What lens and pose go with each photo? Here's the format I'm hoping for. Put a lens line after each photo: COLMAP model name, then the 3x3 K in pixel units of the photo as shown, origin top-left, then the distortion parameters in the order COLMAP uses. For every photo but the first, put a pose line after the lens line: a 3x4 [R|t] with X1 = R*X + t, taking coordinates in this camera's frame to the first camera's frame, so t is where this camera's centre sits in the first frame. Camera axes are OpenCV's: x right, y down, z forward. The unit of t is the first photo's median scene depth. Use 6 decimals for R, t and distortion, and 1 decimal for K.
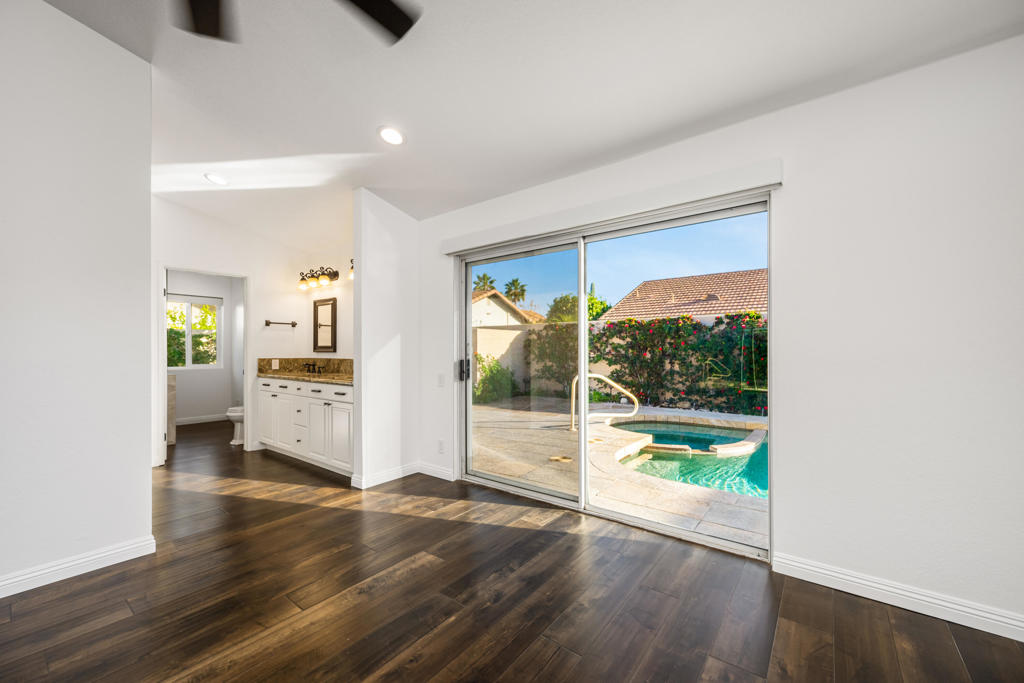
lens RADIAL K [[404.2, 0, 512.4], [0, 404.2, 350.5], [0, 0, 1]] dist [0.001441, 0.000015]
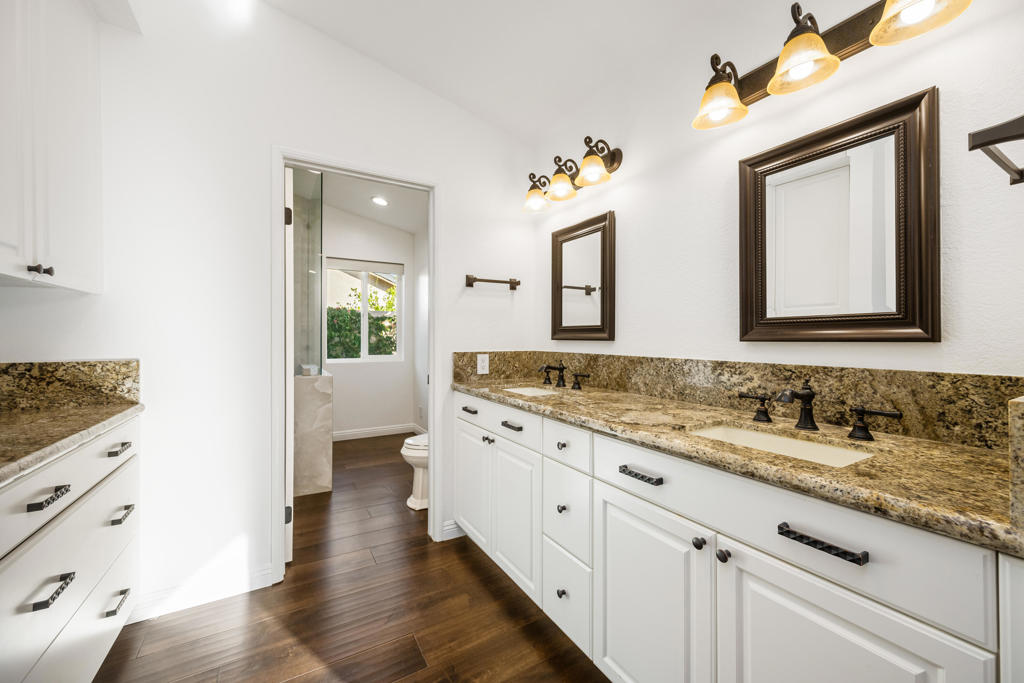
lens RADIAL K [[404.2, 0, 511.1], [0, 404.2, 336.9], [0, 0, 1]] dist [0.001441, 0.000015]
pose [[0.926412, 0.001638, -0.376509, -0.364157], [-0.003042, 0.999990, -0.003133, 0.002390], [0.376500, 0.004047, 0.926408, 0.549051]]
